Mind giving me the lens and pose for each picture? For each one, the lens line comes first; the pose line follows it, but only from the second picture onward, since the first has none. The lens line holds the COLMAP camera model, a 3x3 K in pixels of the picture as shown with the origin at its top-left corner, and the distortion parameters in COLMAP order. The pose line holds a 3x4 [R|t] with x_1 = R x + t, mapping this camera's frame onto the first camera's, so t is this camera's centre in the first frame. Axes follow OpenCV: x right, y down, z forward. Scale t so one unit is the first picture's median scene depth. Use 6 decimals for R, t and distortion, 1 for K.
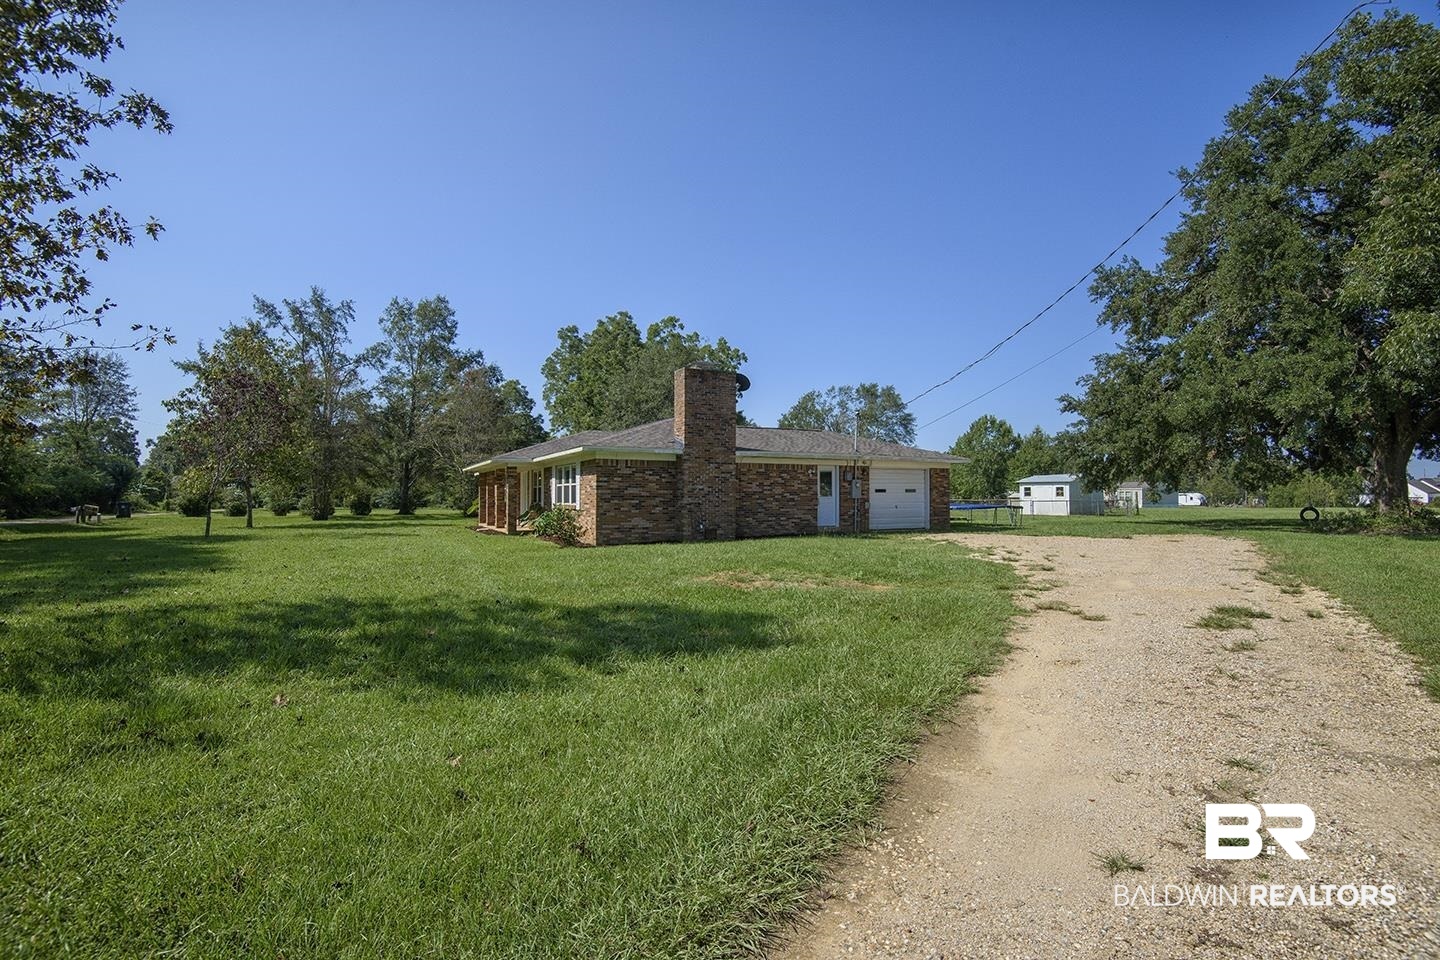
lens RADIAL K [[649.7, 0, 723.6], [0, 649.7, 474.9], [0, 0, 1]] dist [0.037162, -0.024237]
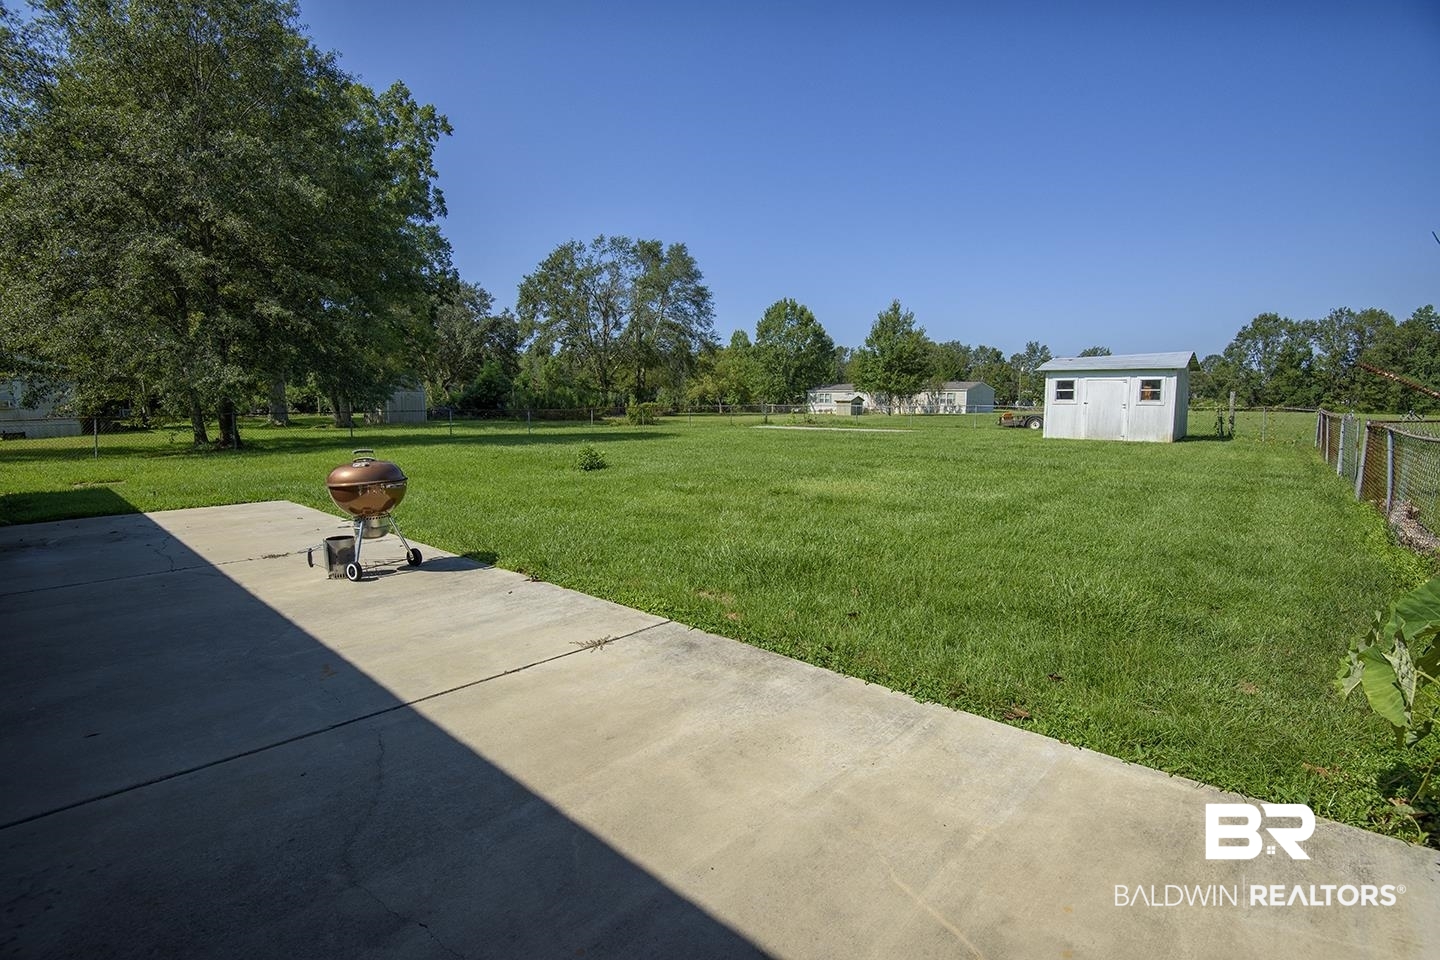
lens RADIAL K [[641.3, 0, 724.9], [0, 641.3, 483.3], [0, 0, 1]] dist [-0.000198, -0.019653]
pose [[0.926826, -0.056101, 0.371277, 0.026726], [-0.004743, 0.986948, 0.160971, 0.008745], [-0.375461, -0.150953, 0.914463, 0.311627]]
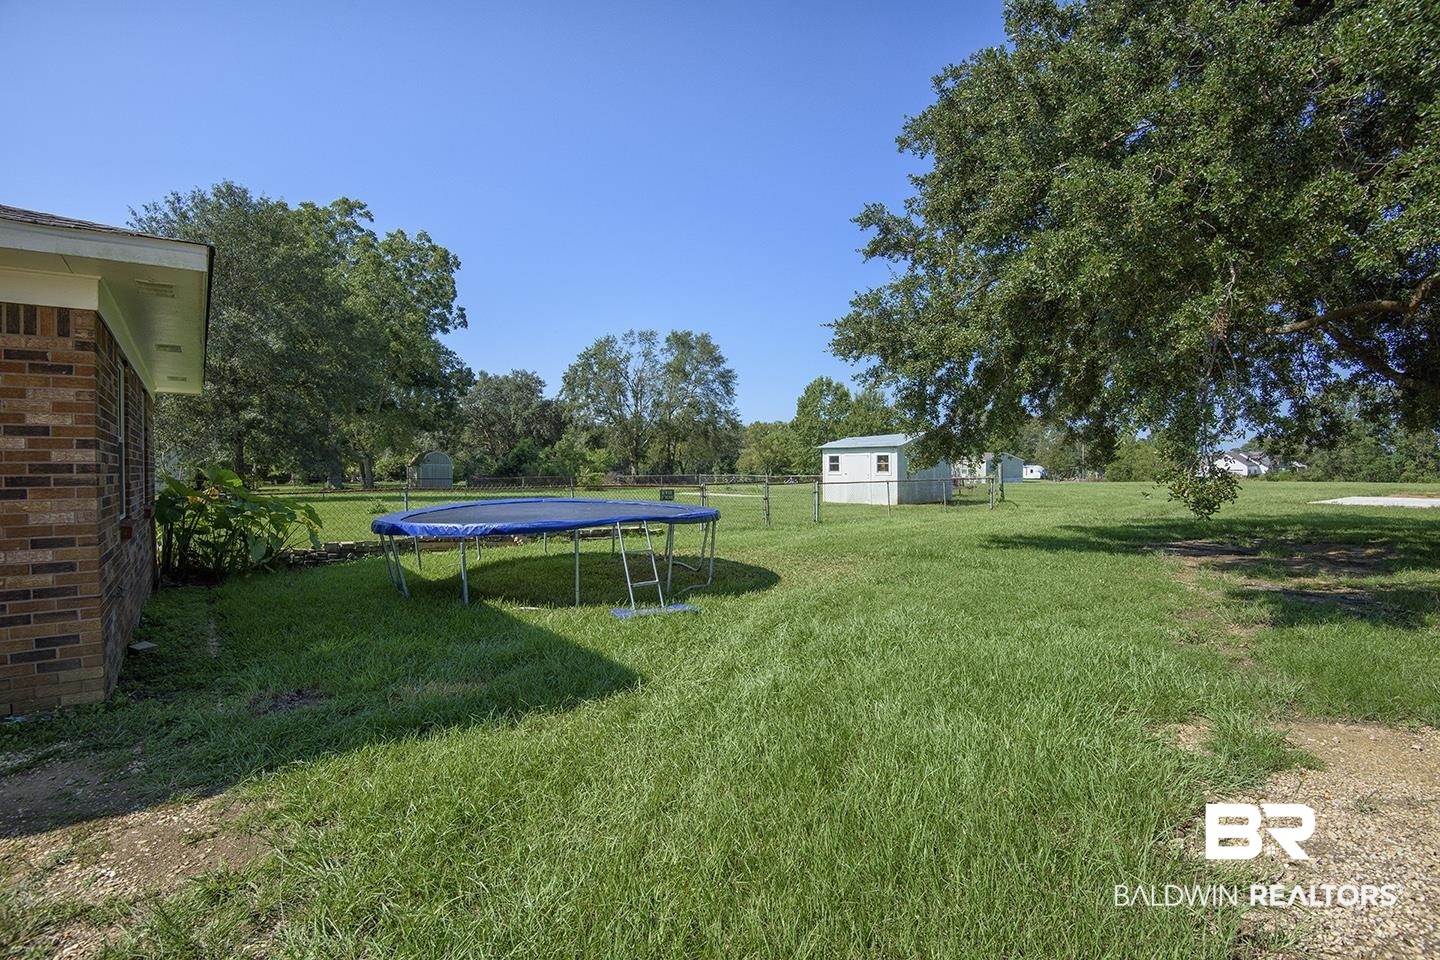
lens RADIAL K [[649.7, 0, 723.6], [0, 649.7, 474.9], [0, 0, 1]] dist [0.037162, -0.024237]
pose [[0.979272, -0.007095, 0.202424, 0.117339], [-0.000943, 0.999216, 0.039588, 0.005911], [-0.202546, -0.038958, 0.978497, 0.210647]]
